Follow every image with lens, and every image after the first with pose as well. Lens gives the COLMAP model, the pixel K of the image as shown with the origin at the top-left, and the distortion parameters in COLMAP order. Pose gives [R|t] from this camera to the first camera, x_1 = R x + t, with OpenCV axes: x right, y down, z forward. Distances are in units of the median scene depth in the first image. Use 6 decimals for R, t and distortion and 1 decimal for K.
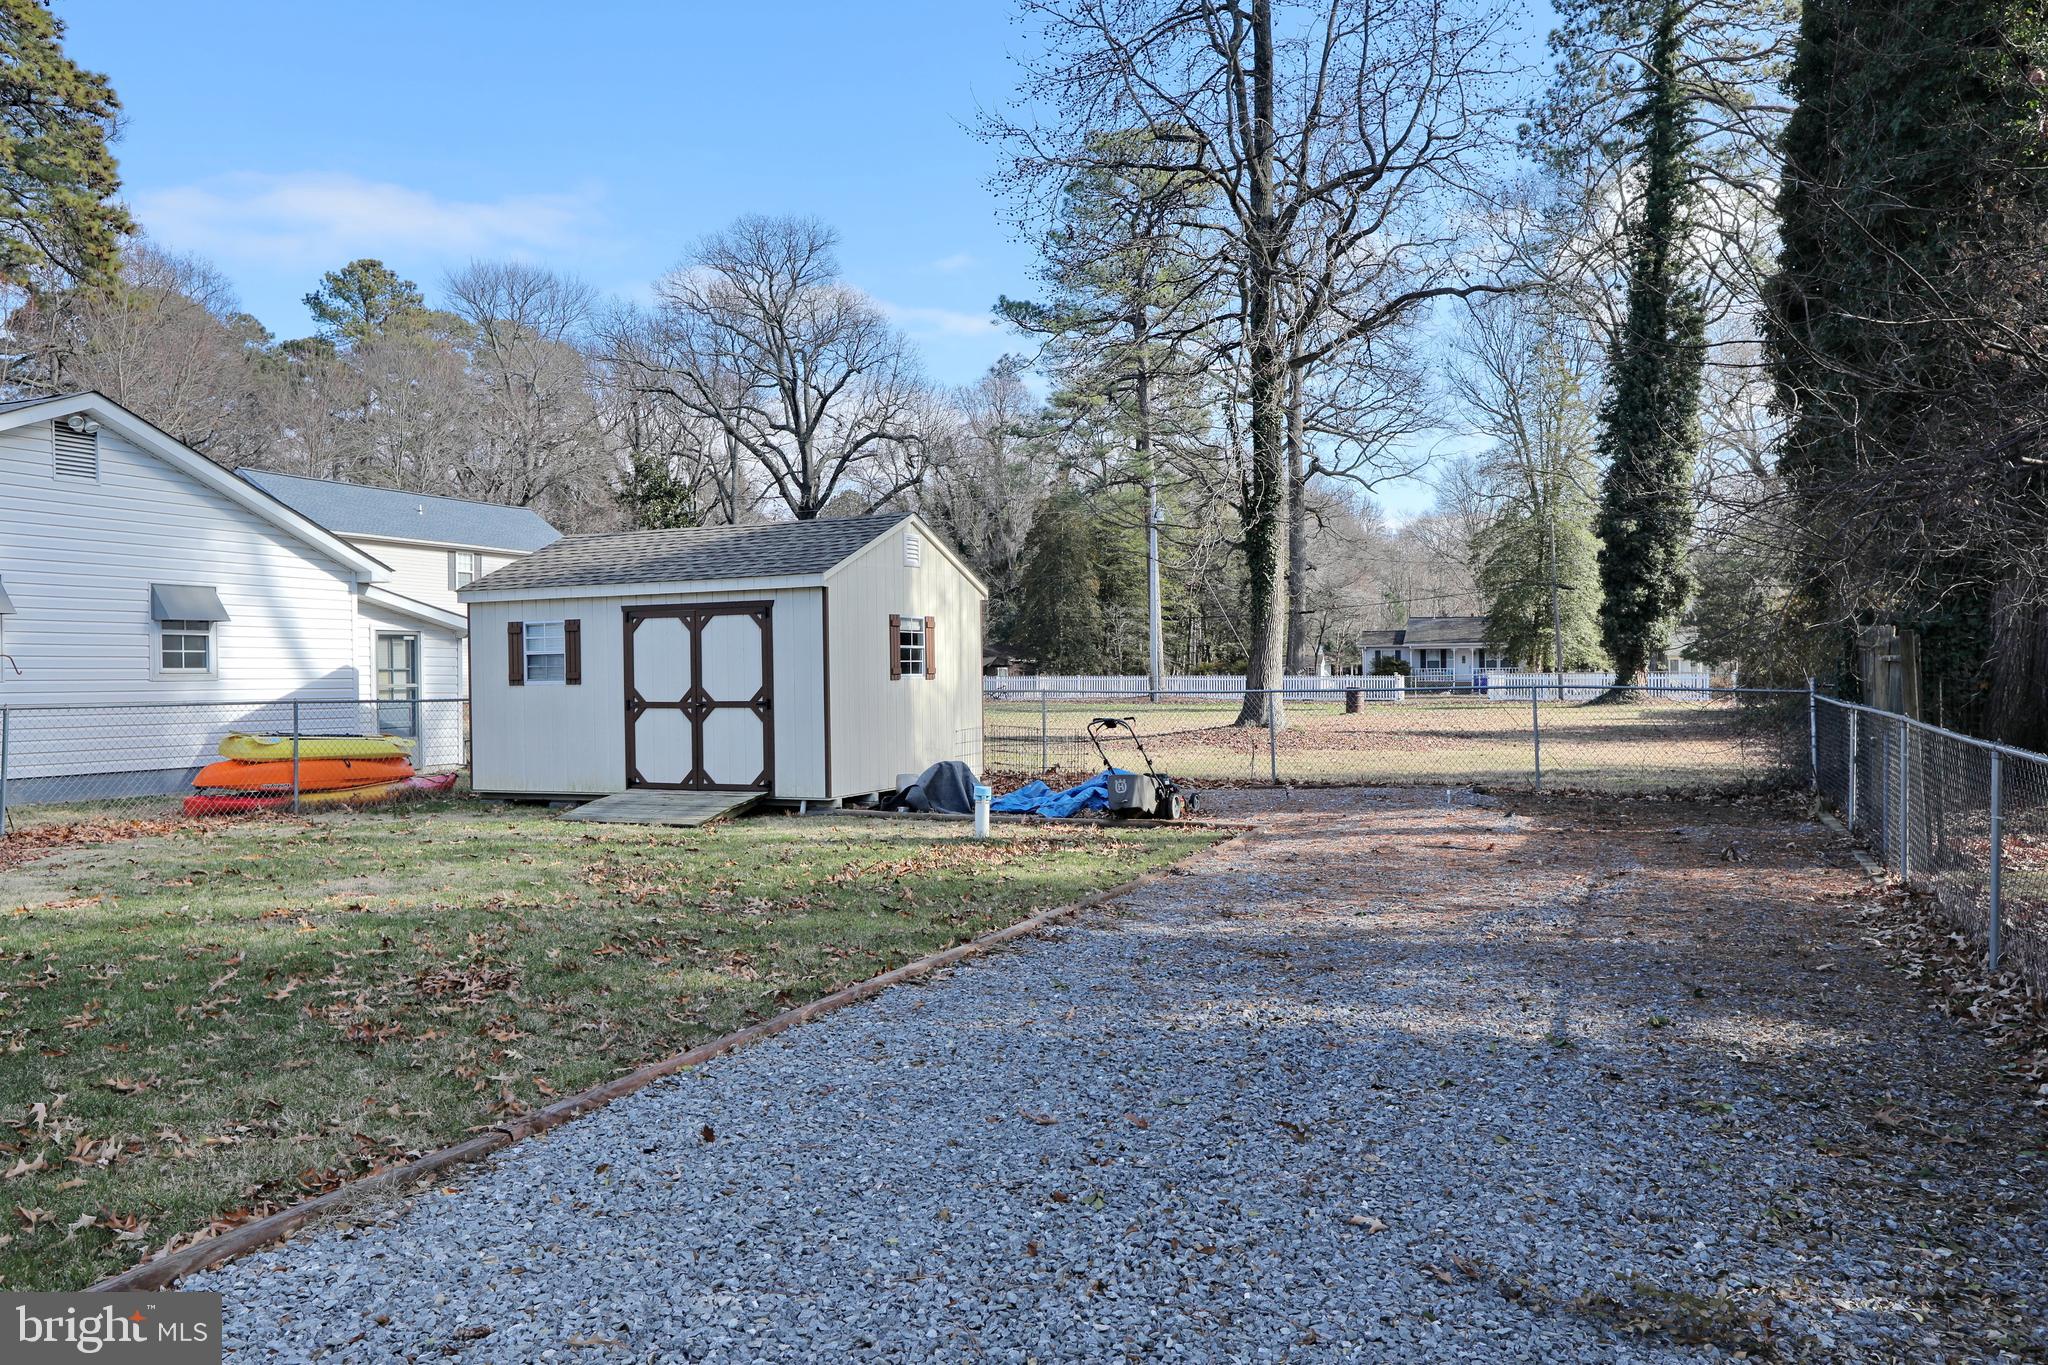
lens RADIAL K [[1522.9, 0, 1024.0], [0, 1522.9, 682.5], [0, 0, 1]] dist [0.004545, 0.001429]
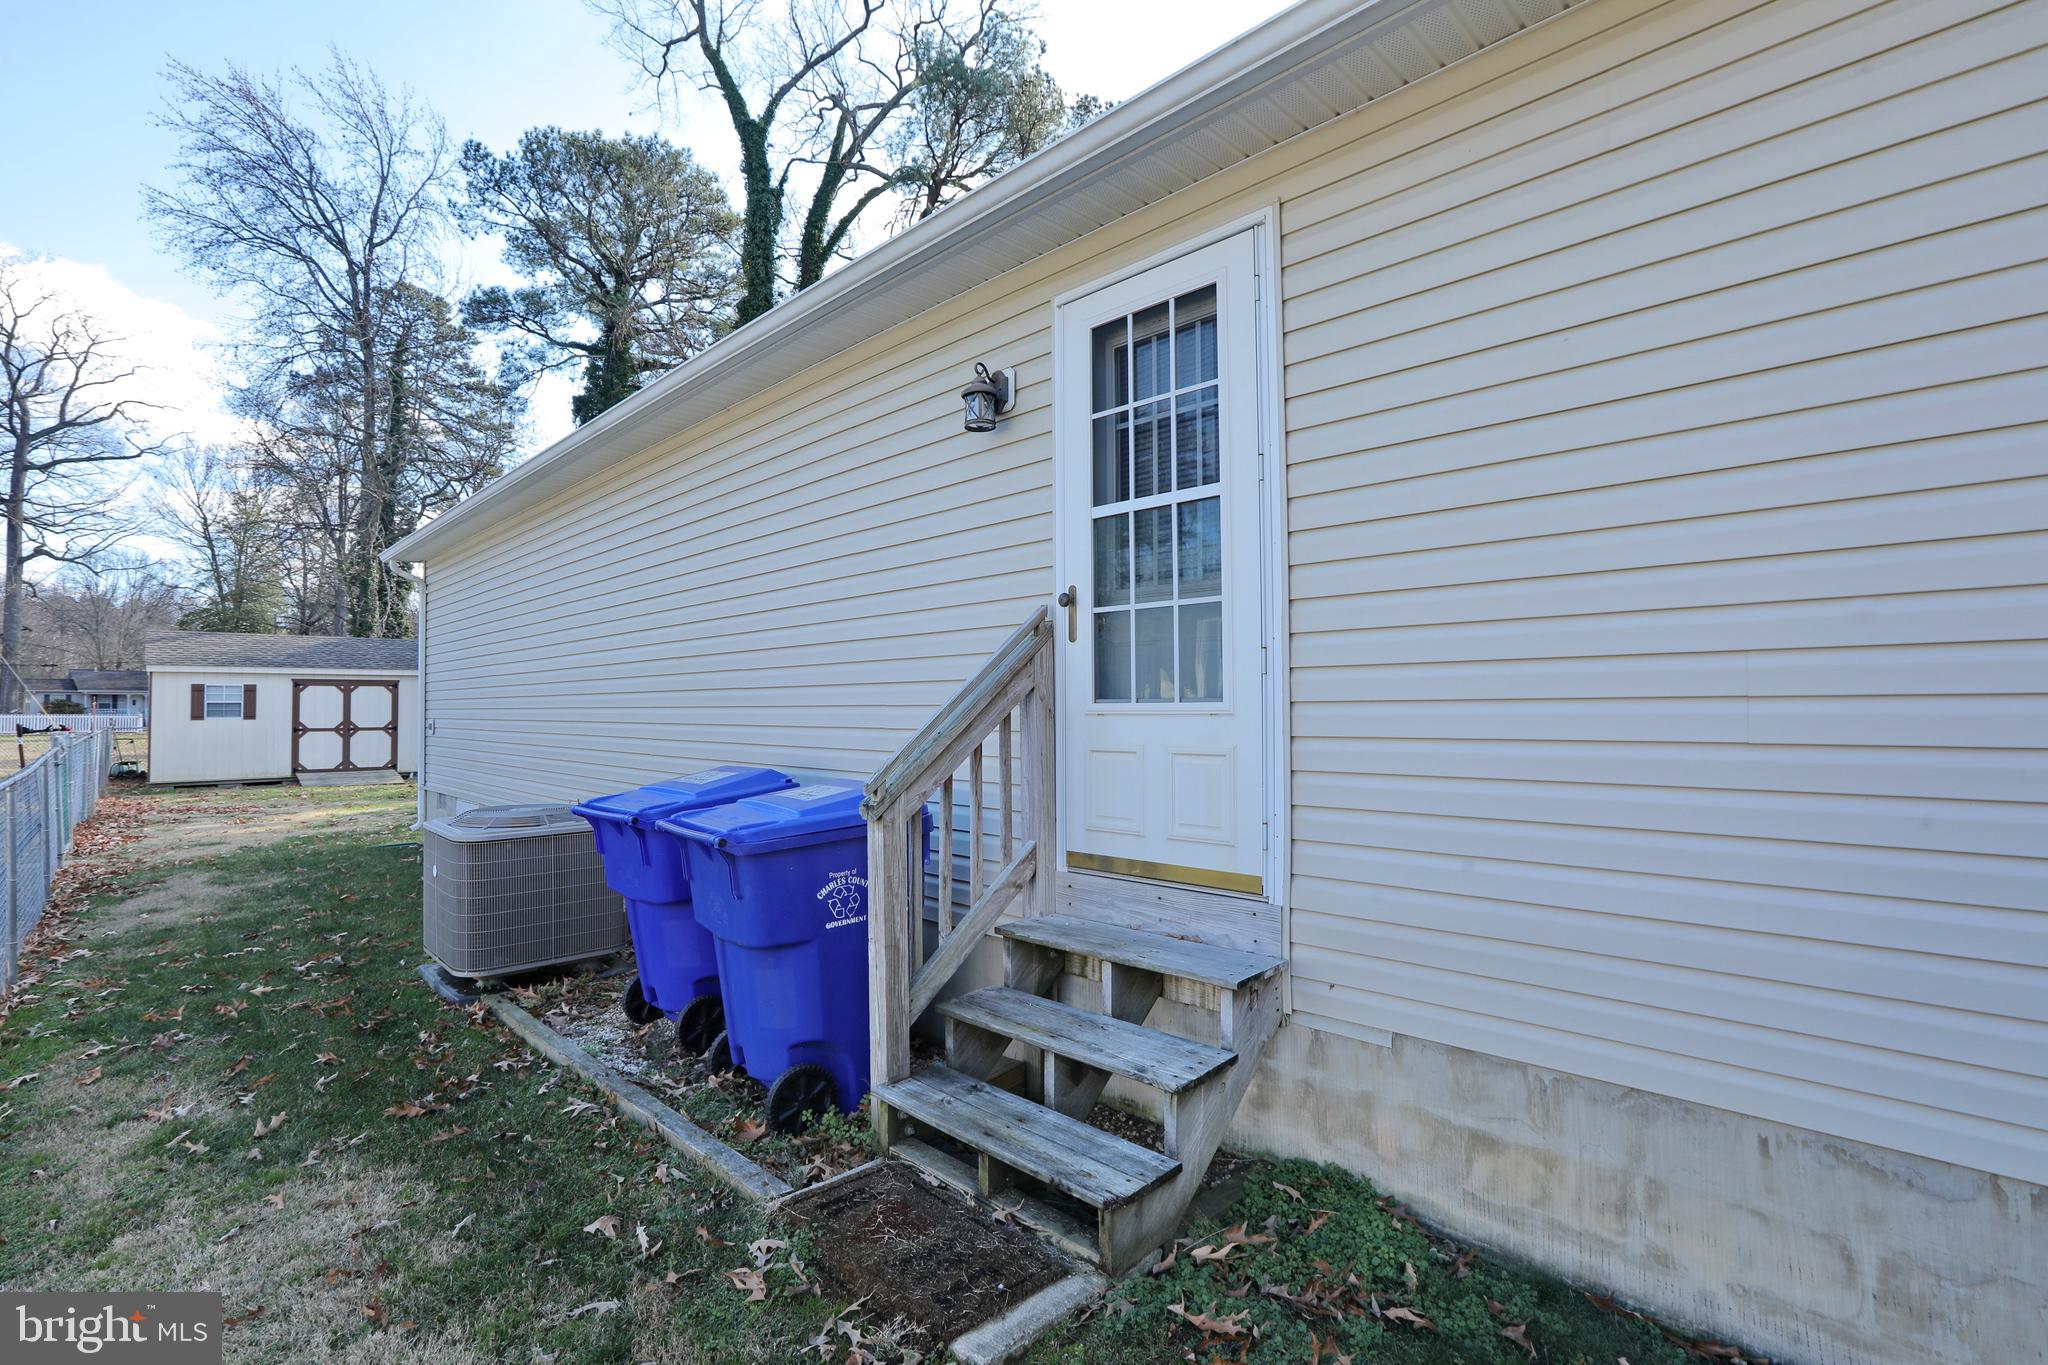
lens RADIAL K [[958.2, 0, 1024.0], [0, 958.2, 682.5], [0, 0, 1]] dist [-0.052834, 0.017676]
pose [[0.386845, 0.039254, 0.921309, -0.293012], [0.007942, 0.998915, -0.045895, 0.004828], [-0.922111, 0.025071, 0.386113, -0.094628]]
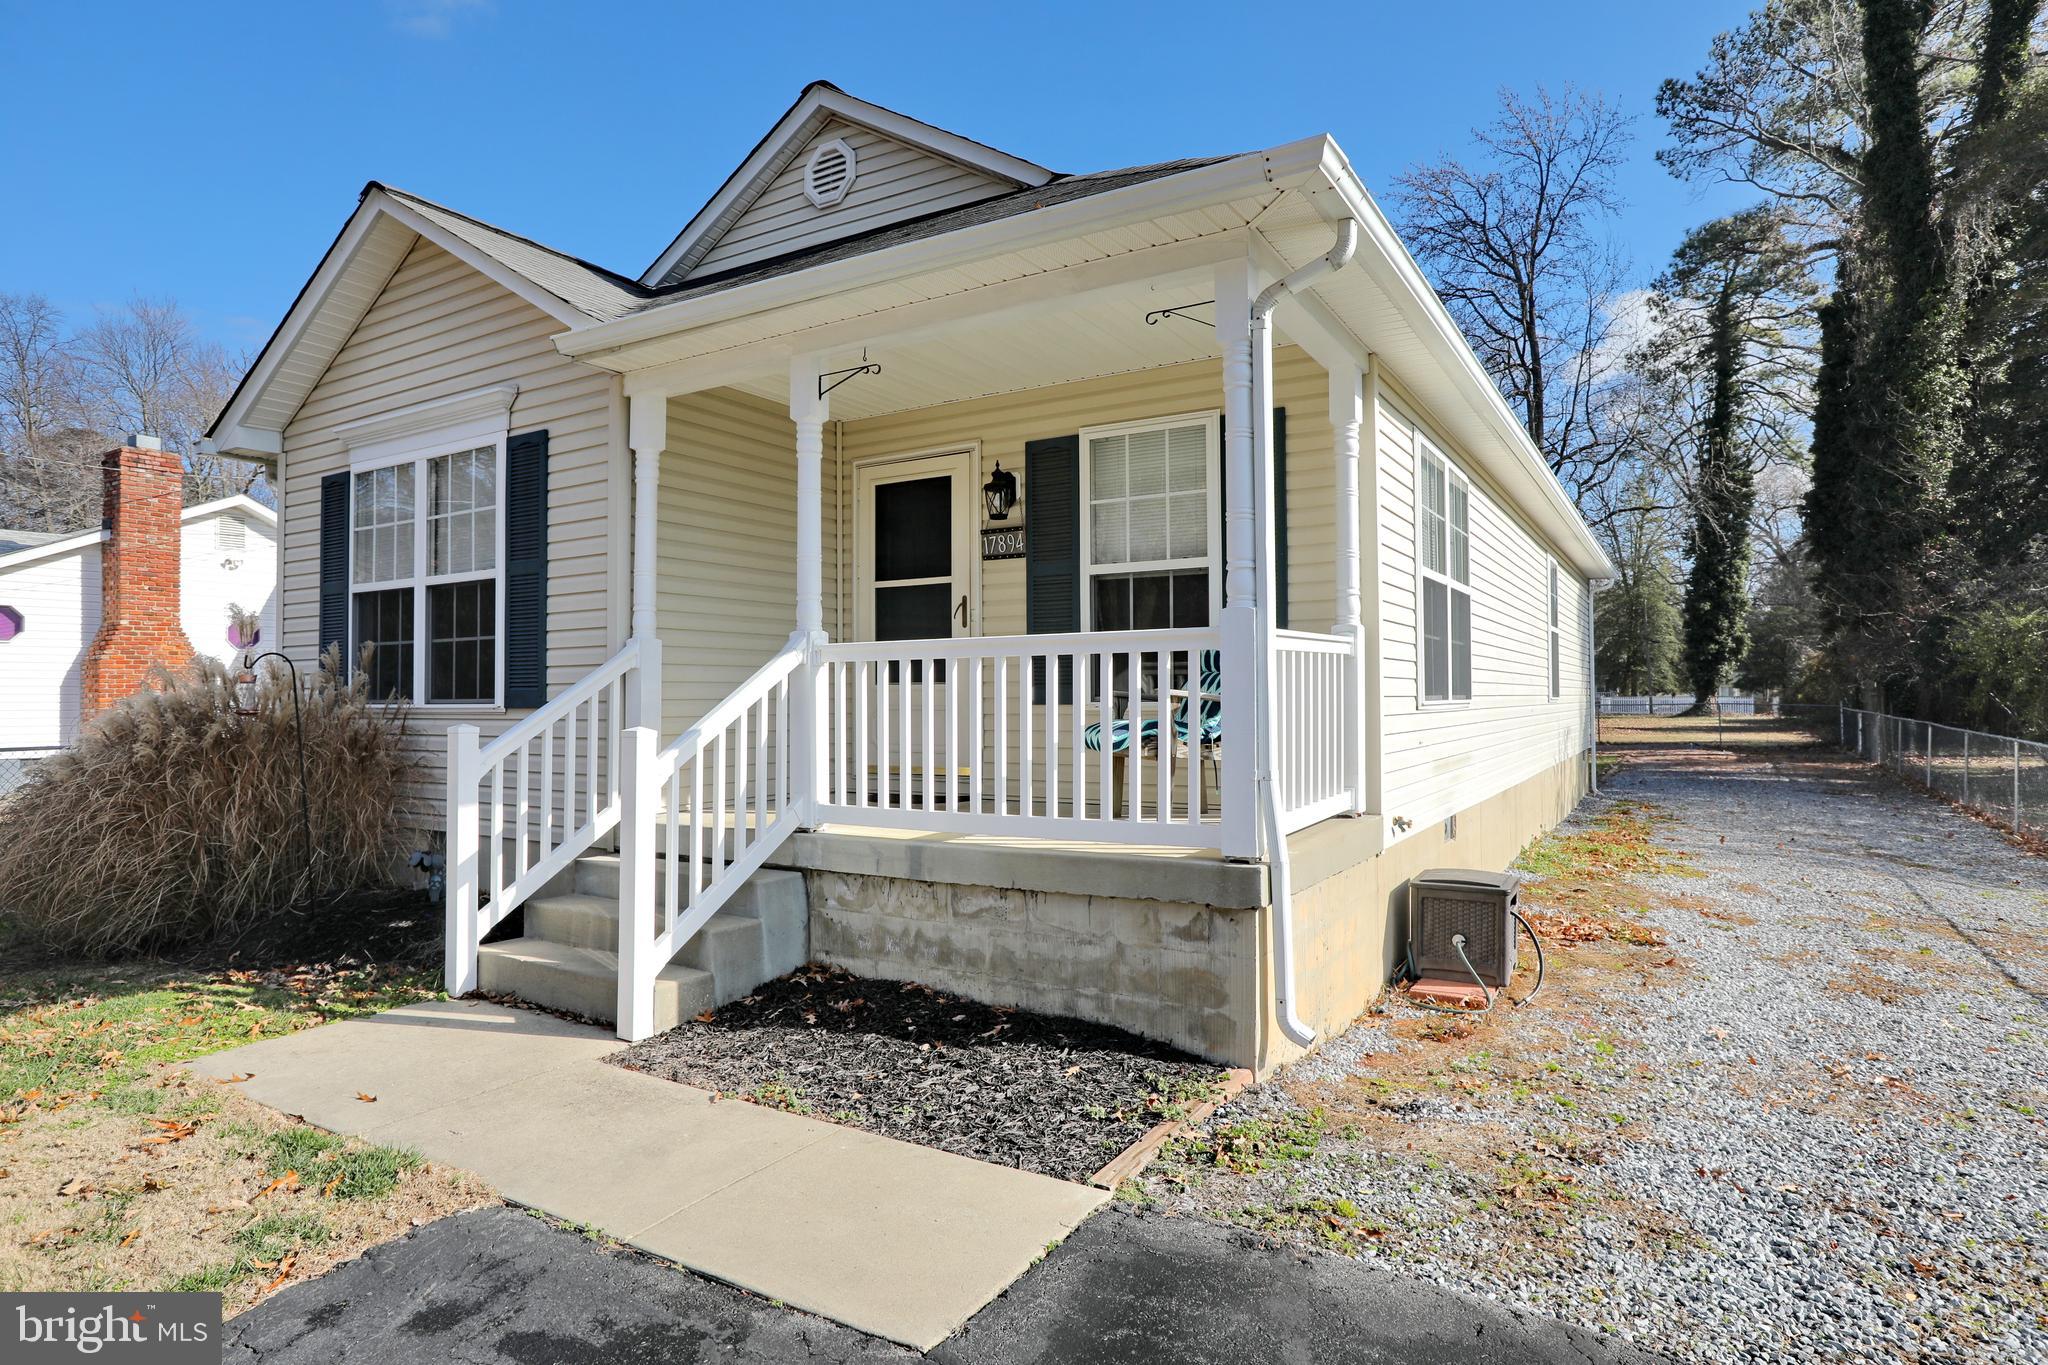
lens RADIAL K [[1122.9, 0, 1024.0], [0, 1122.9, 682.5], [0, 0, 1]] dist [-0.026966, 0.015452]
pose [[0.990049, 0.004760, -0.140642, -0.158983], [-0.006844, 0.999874, -0.014336, 0.000906], [0.140556, 0.015156, 0.989957, -0.285338]]
